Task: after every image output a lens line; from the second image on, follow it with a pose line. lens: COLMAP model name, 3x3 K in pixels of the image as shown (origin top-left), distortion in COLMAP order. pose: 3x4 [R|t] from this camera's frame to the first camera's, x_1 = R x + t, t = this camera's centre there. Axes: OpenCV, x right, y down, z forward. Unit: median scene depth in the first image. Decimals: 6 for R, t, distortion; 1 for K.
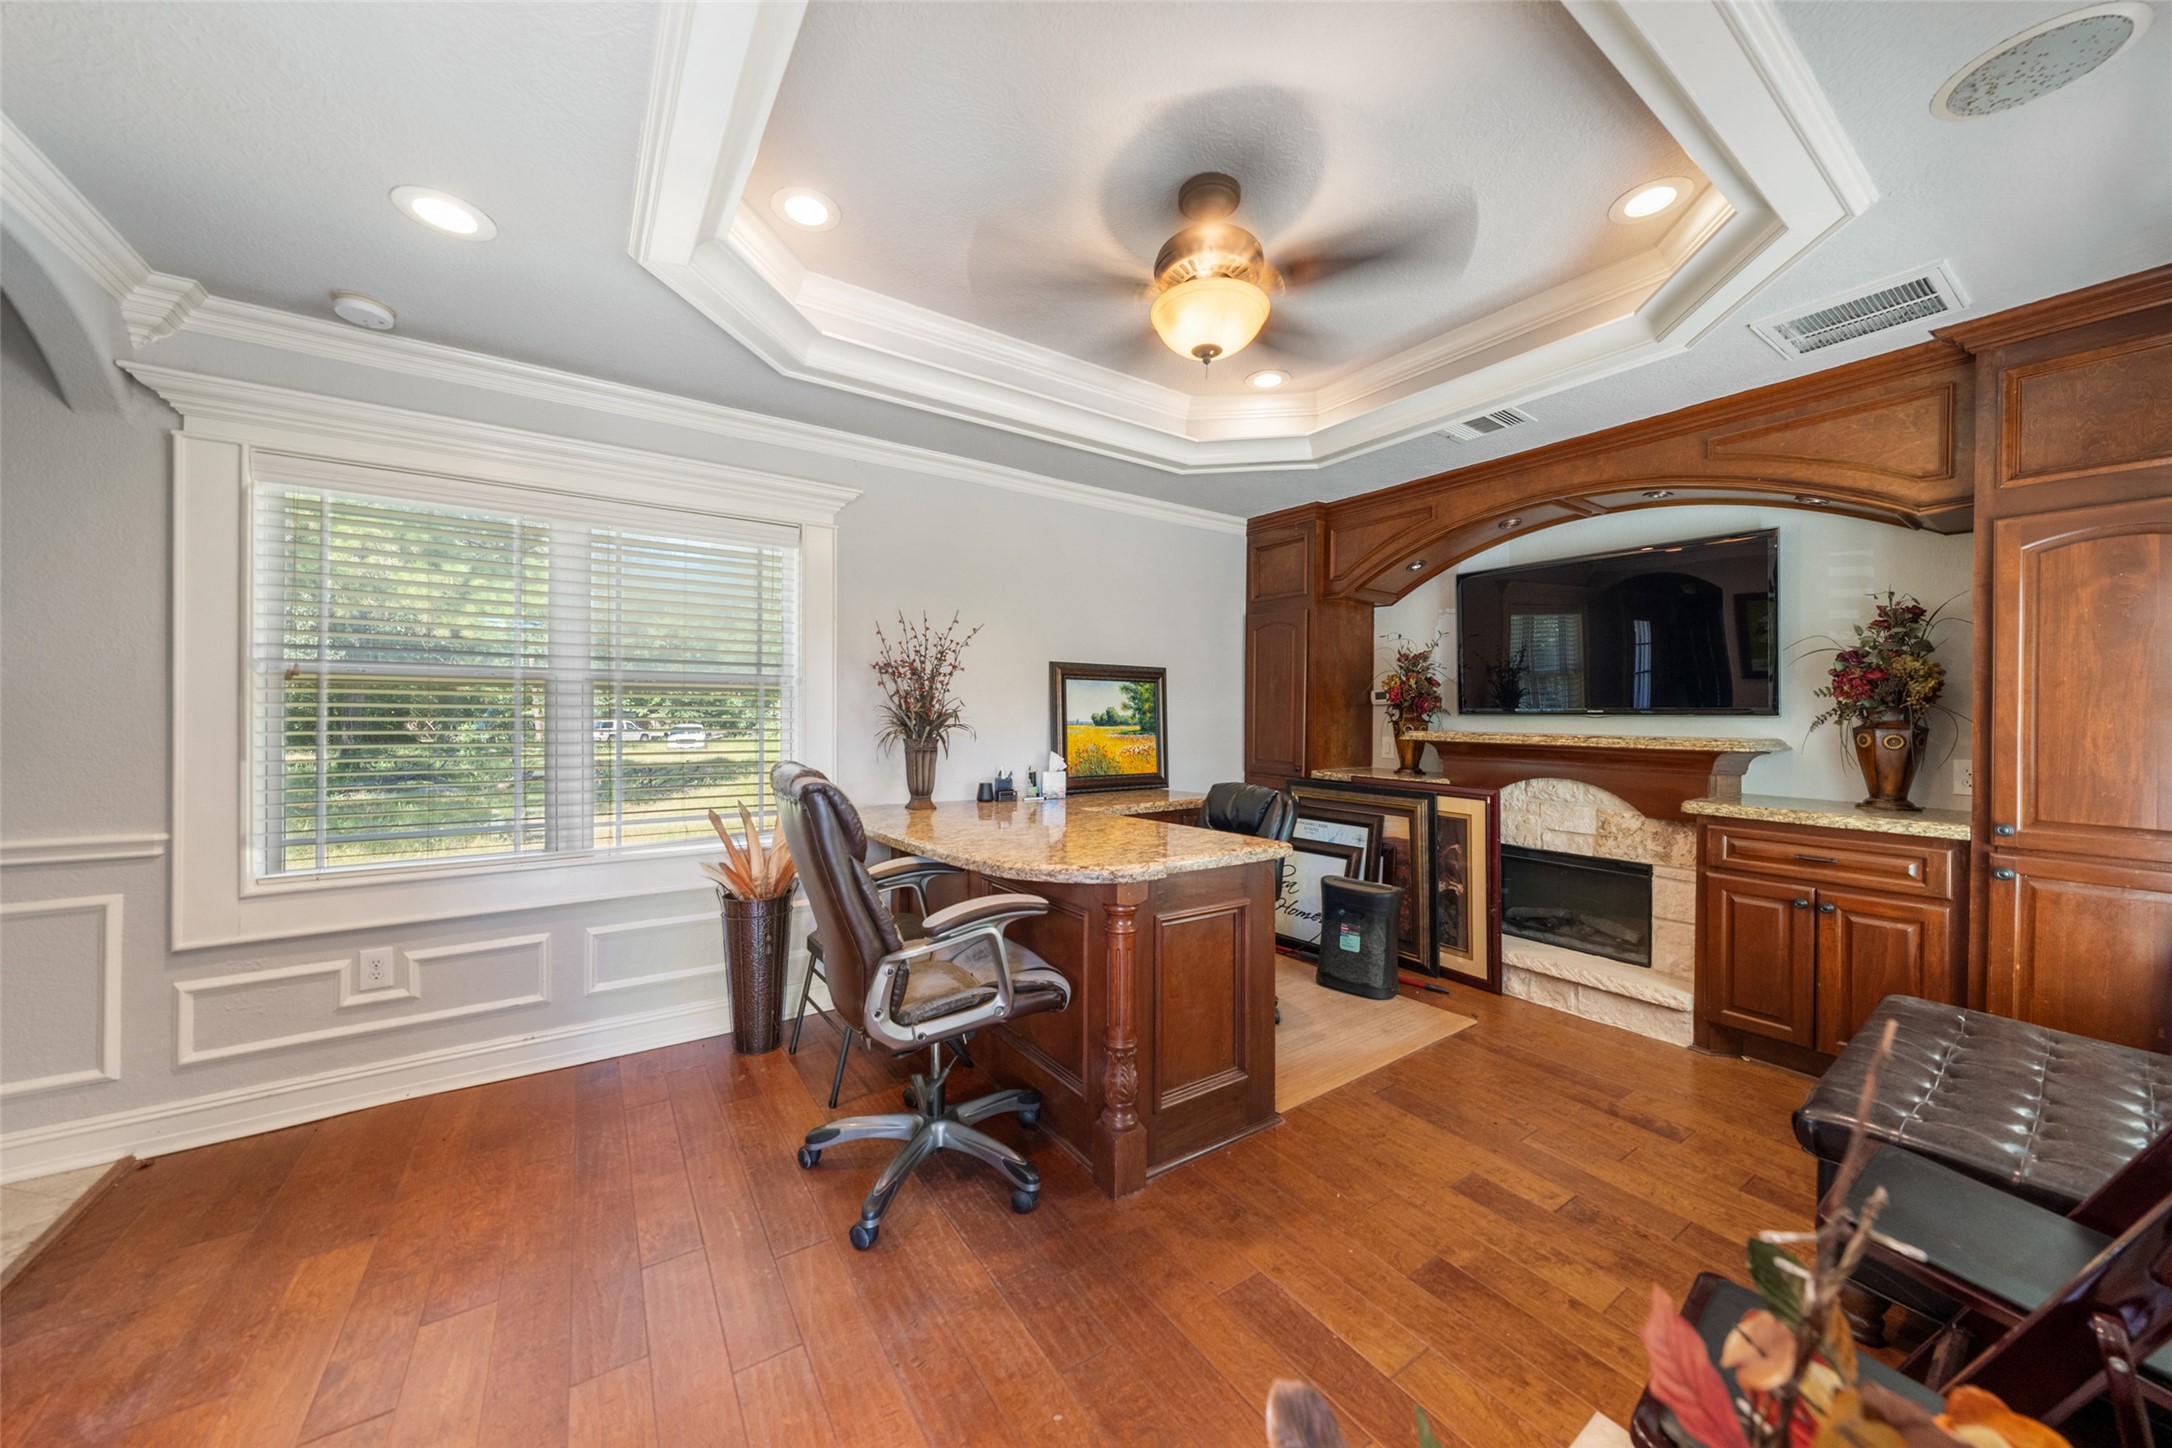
lens RADIAL K [[741.7, 0, 1081.3], [0, 741.7, 718.5], [0, 0, 1]] dist [-0.007673, -0.000183]
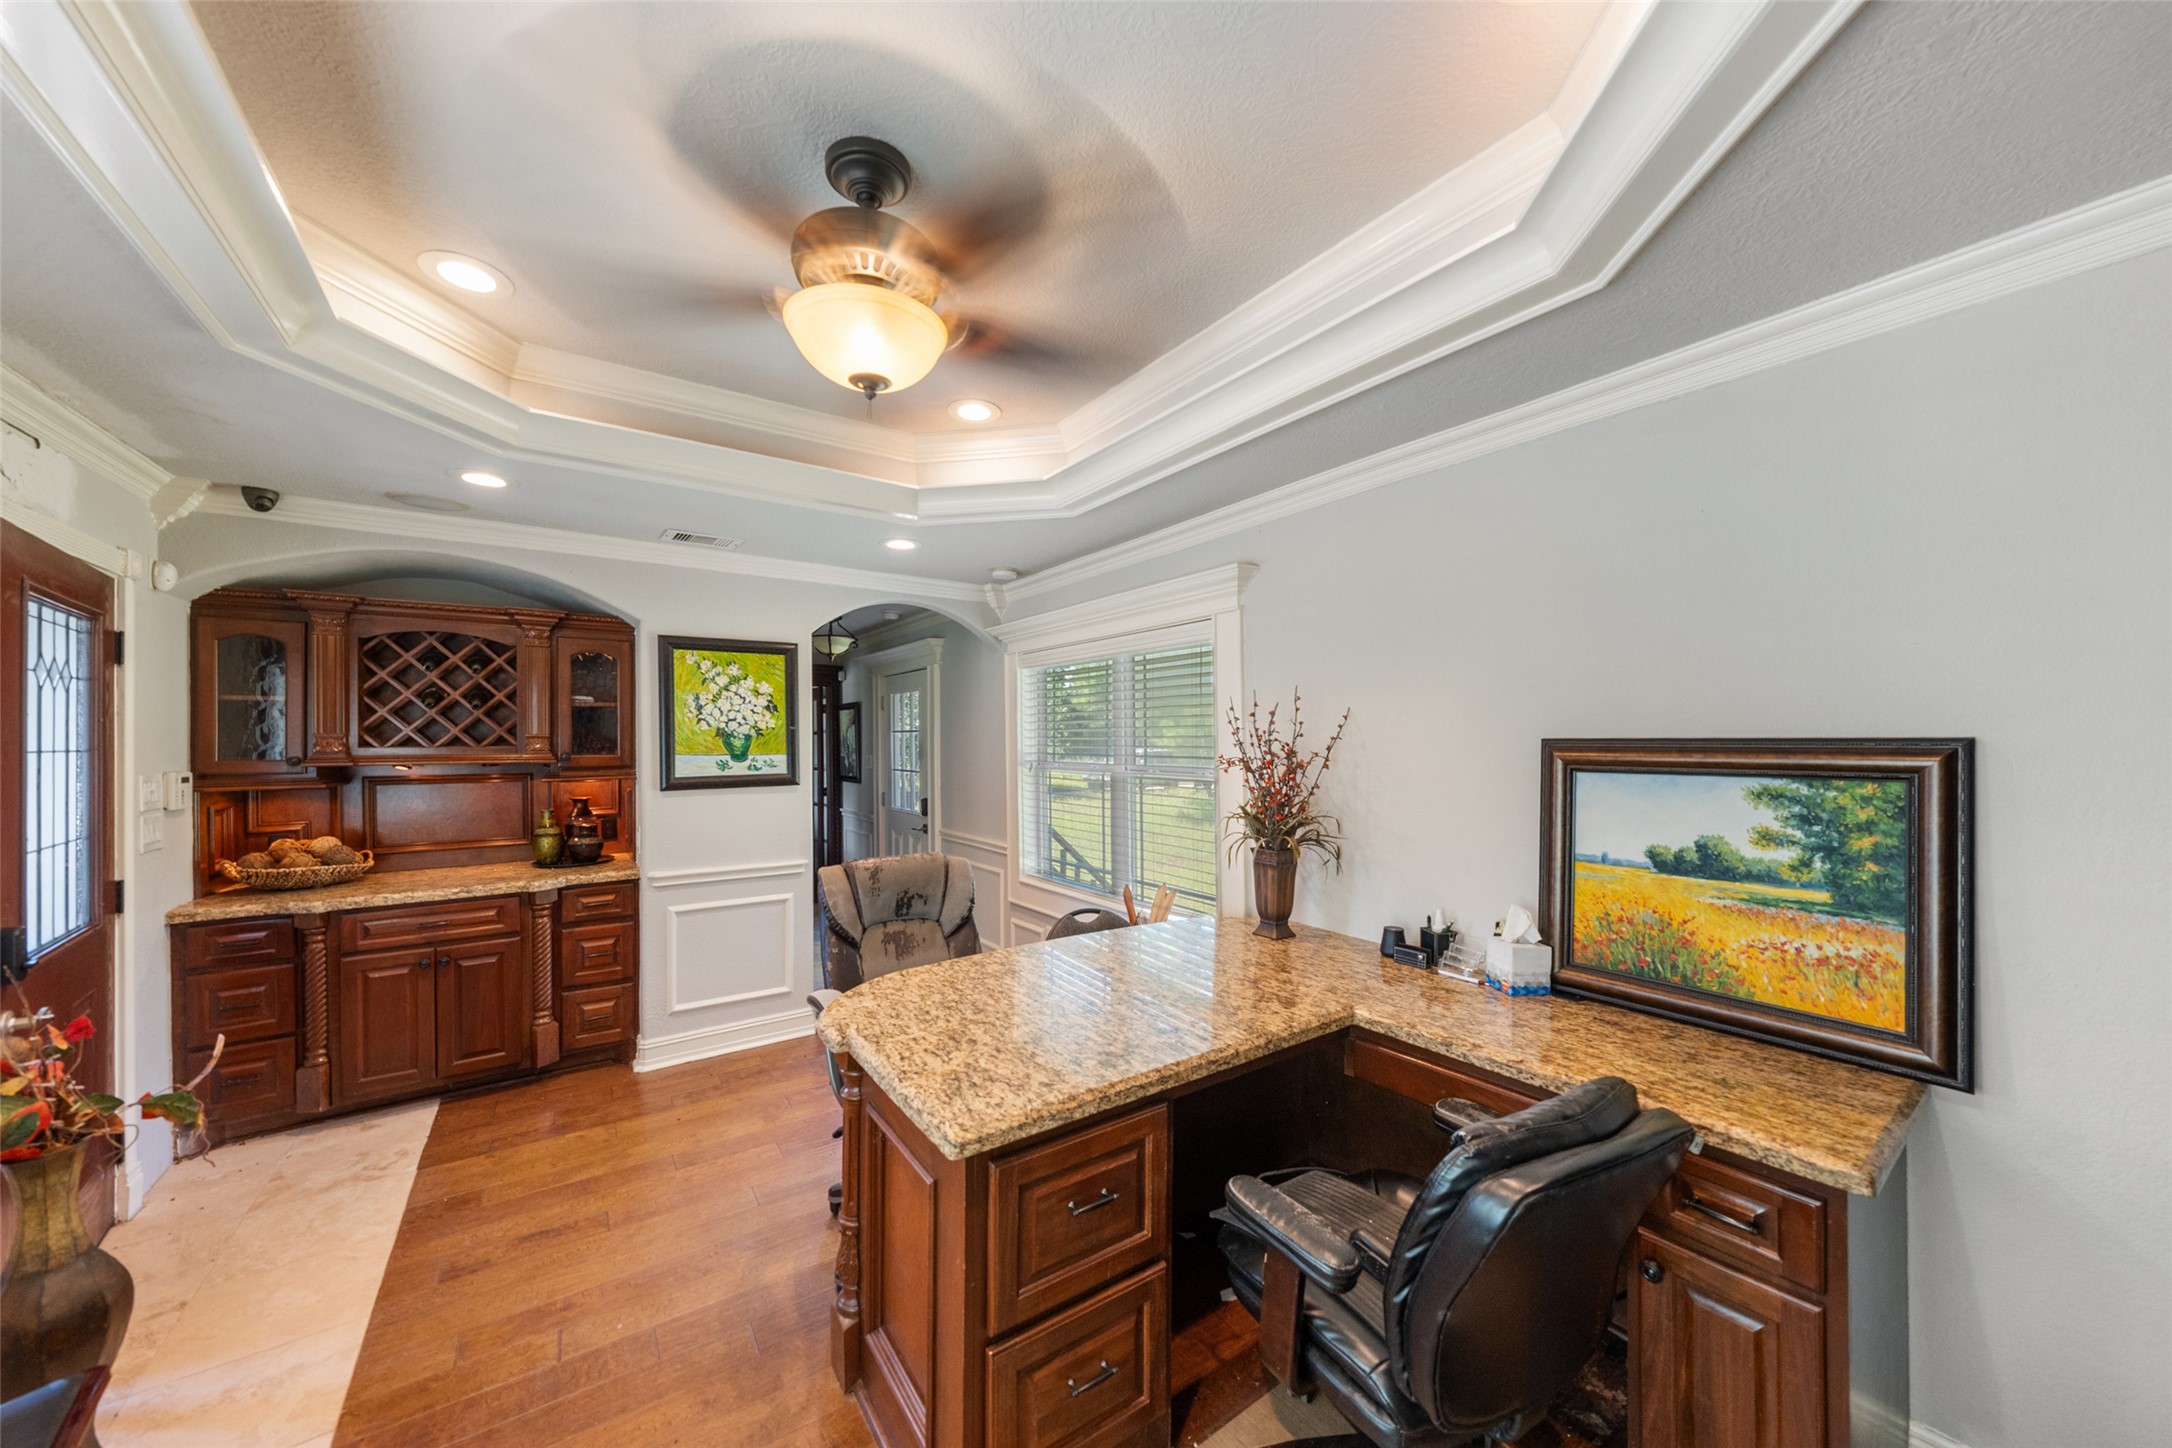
lens RADIAL K [[741.7, 0, 1086.3], [0, 741.7, 739.5], [0, 0, 1]] dist [-0.007673, -0.000183]
pose [[0.023473, -0.005502, -0.999709, 0.474376], [0.000817, 0.999985, -0.005484, -0.071062], [0.999724, -0.000688, 0.023477, 0.623470]]
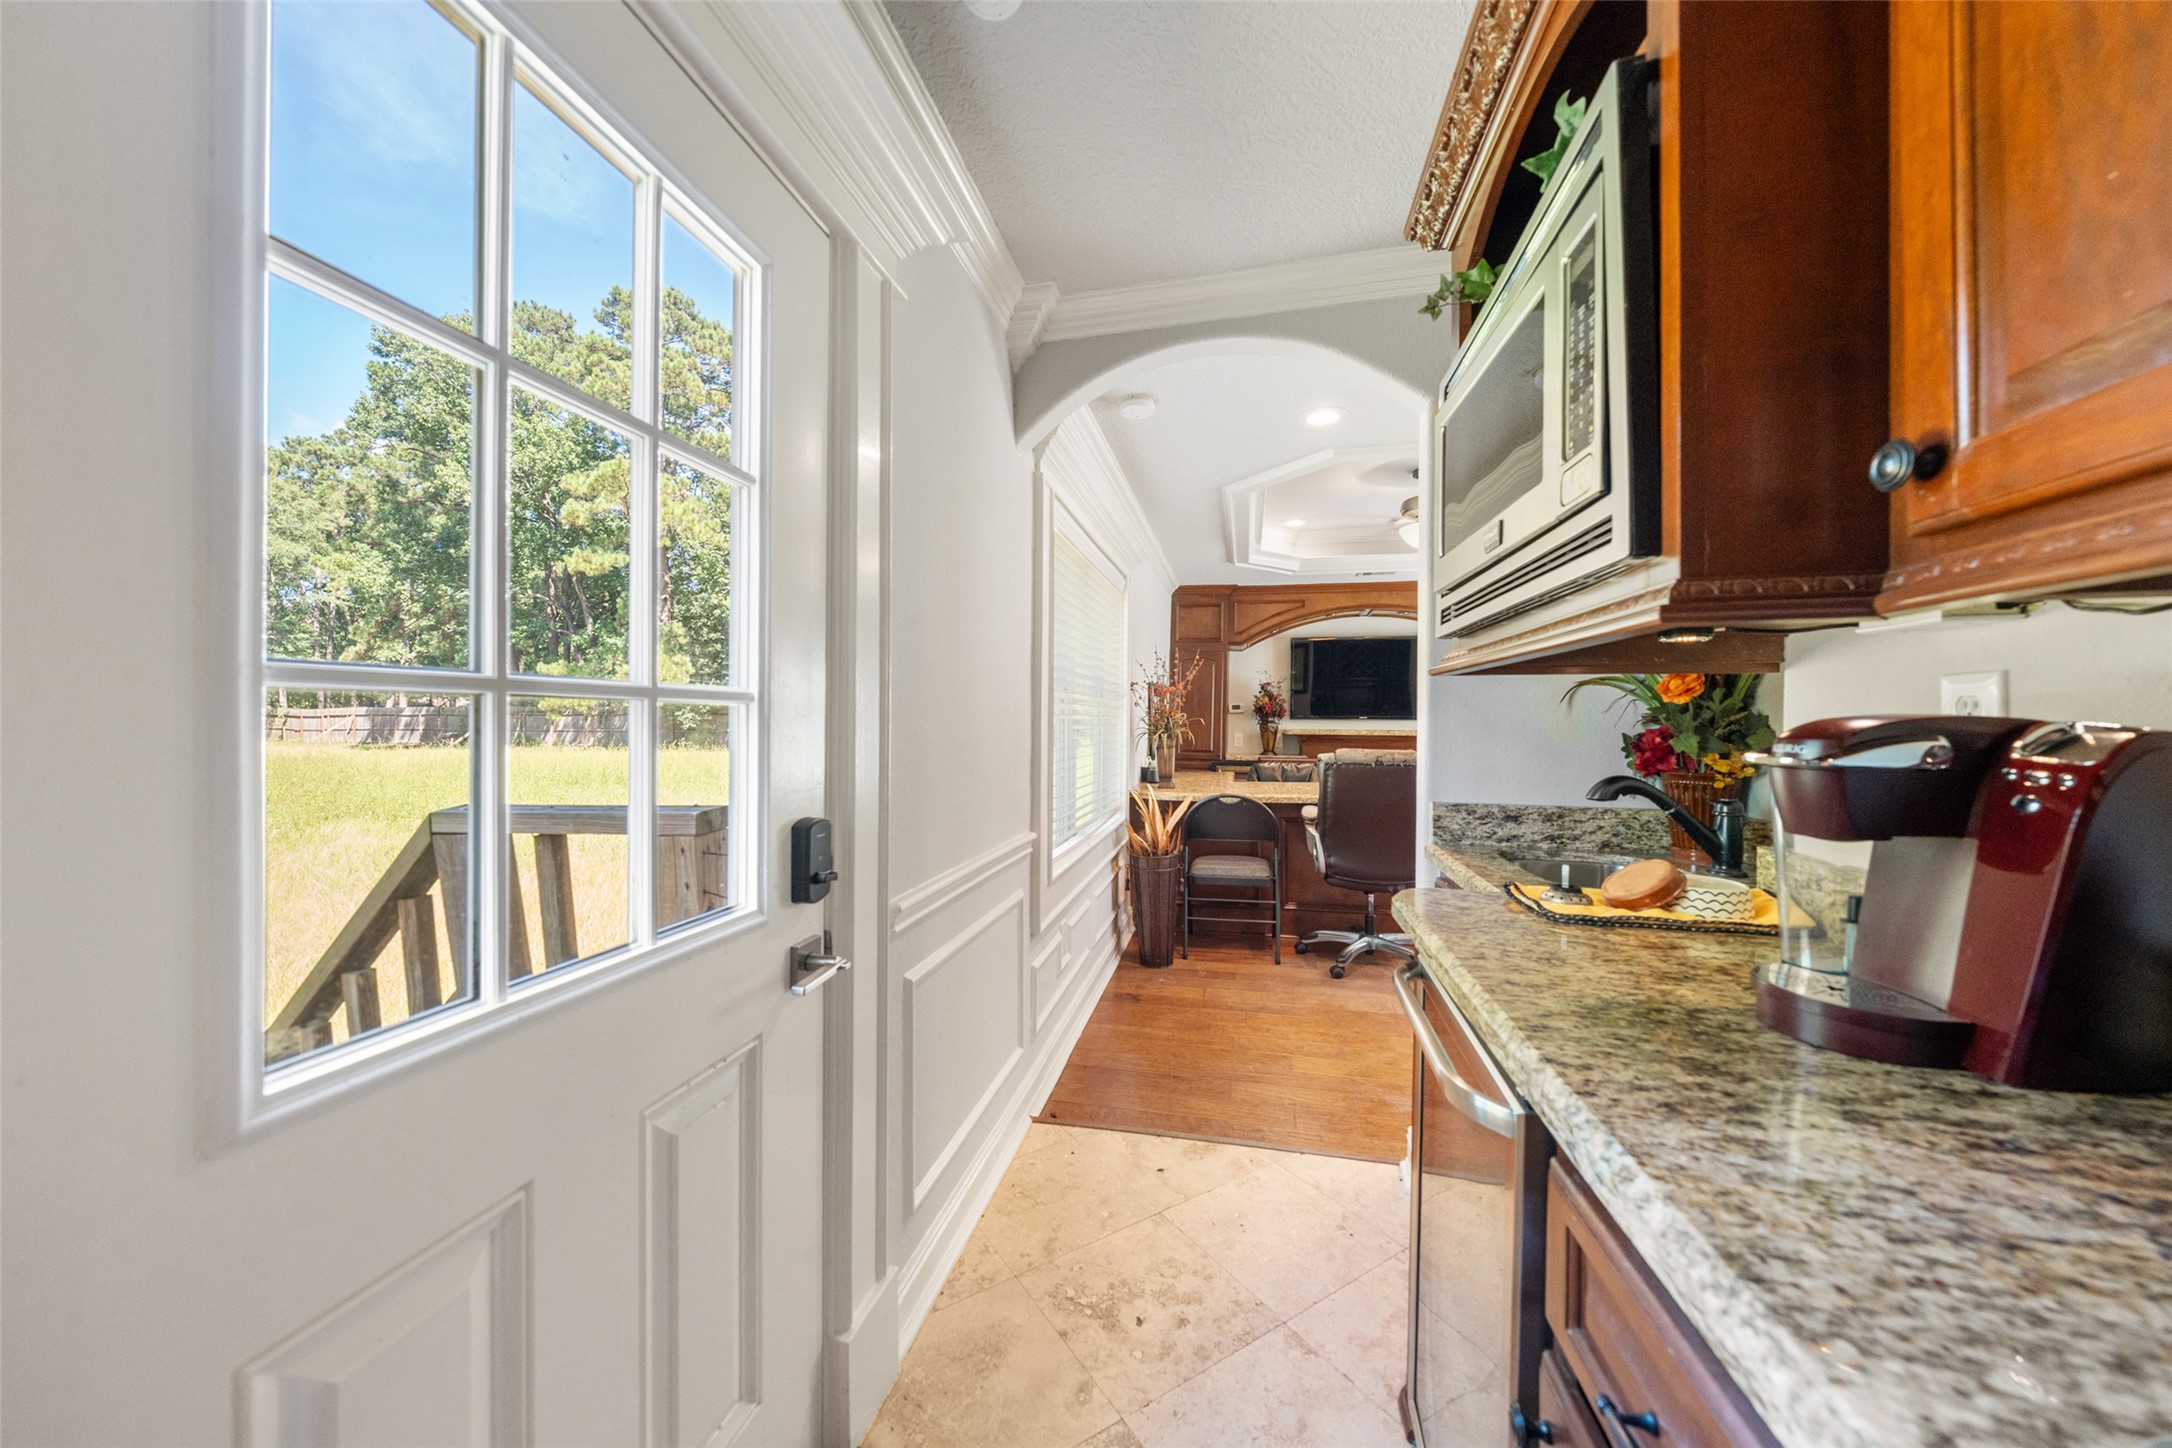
lens RADIAL K [[741.7, 0, 1082.1], [0, 741.7, 715.7], [0, 0, 1]] dist [-0.007673, -0.000183]
pose [[0.728961, 0.004245, 0.684542, -1.100979], [-0.004481, 0.999989, -0.001429, -0.009018], [-0.684541, -0.002025, 0.728972, 0.066053]]
